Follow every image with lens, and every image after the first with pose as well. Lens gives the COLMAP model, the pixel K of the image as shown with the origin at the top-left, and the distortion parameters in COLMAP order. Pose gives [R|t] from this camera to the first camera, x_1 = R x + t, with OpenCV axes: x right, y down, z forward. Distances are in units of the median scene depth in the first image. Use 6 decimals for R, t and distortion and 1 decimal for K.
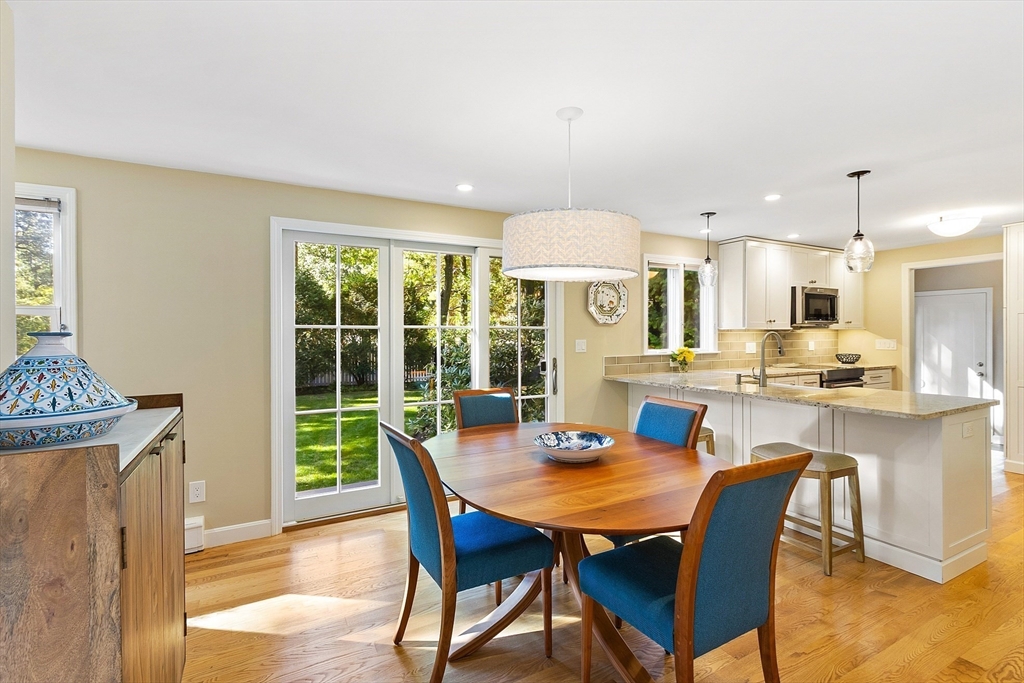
lens RADIAL K [[444.3, 0, 526.8], [0, 444.3, 335.0], [0, 0, 1]] dist [0.000470, -0.000886]
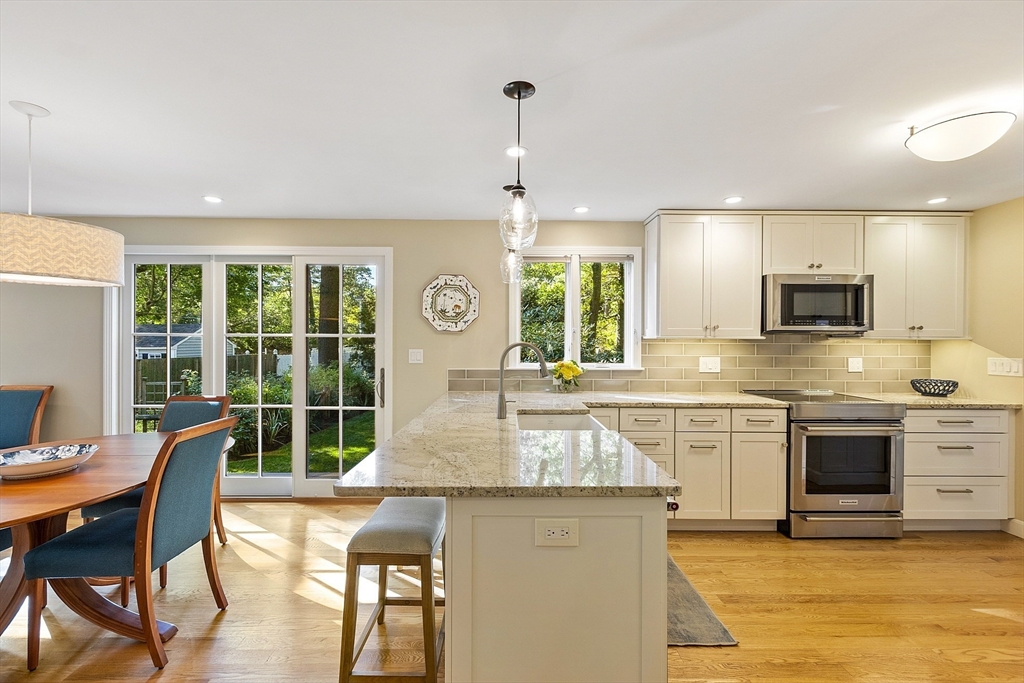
lens RADIAL K [[444.3, 0, 511.7], [0, 444.3, 335.3], [0, 0, 1]] dist [0.000470, -0.000886]
pose [[0.889673, -0.001559, -0.456596, 0.608136], [-0.010006, 0.999687, -0.022909, 0.001130], [0.456489, 0.024950, 0.889379, 0.250083]]
